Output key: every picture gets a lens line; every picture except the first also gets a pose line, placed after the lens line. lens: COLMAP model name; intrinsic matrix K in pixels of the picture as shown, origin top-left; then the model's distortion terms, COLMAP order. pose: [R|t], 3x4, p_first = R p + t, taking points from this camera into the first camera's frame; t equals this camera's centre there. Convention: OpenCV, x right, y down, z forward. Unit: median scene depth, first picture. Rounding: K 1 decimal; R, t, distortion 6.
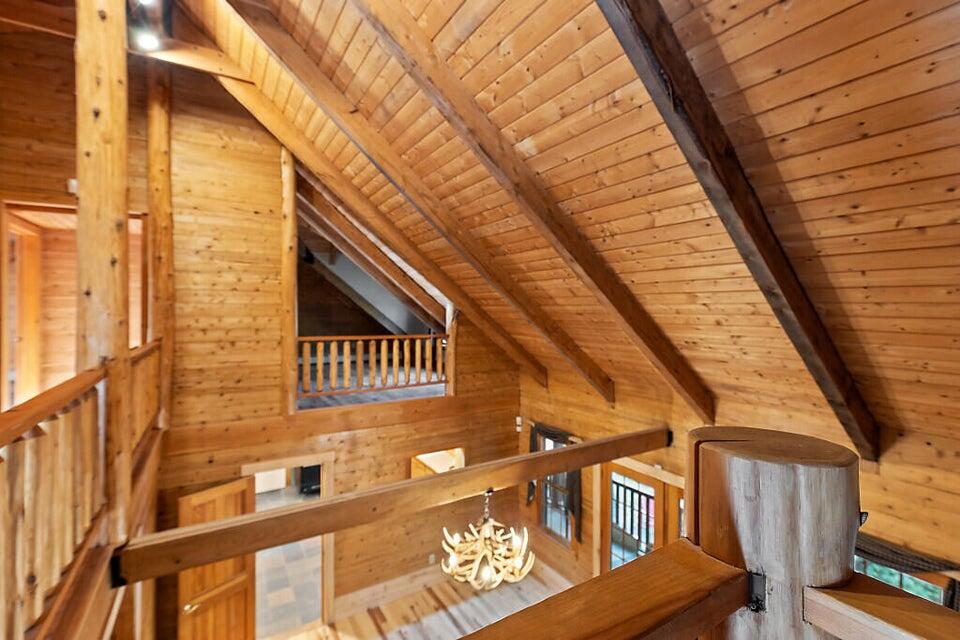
lens RADIAL K [[436.2, 0, 476.6], [0, 436.2, 312.5], [0, 0, 1]] dist [0.000271, -0.000288]
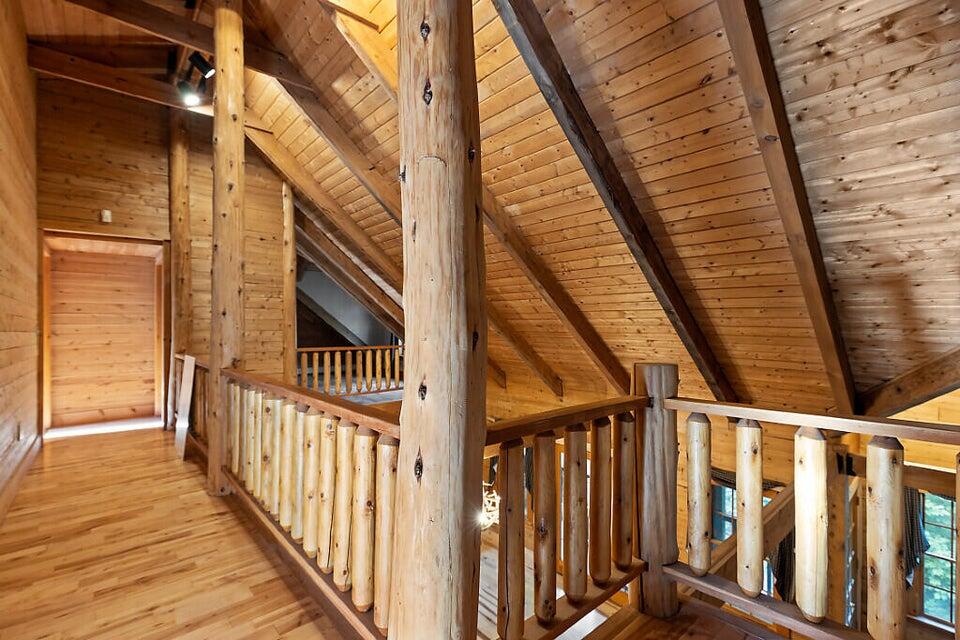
lens RADIAL K [[436.2, 0, 484.1], [0, 436.2, 320.8], [0, 0, 1]] dist [0.000271, -0.000288]
pose [[0.985939, -0.006099, 0.166993, -0.180934], [0.007796, 0.999924, -0.009507, -0.001291], [-0.166923, 0.010675, 0.985912, -0.319239]]
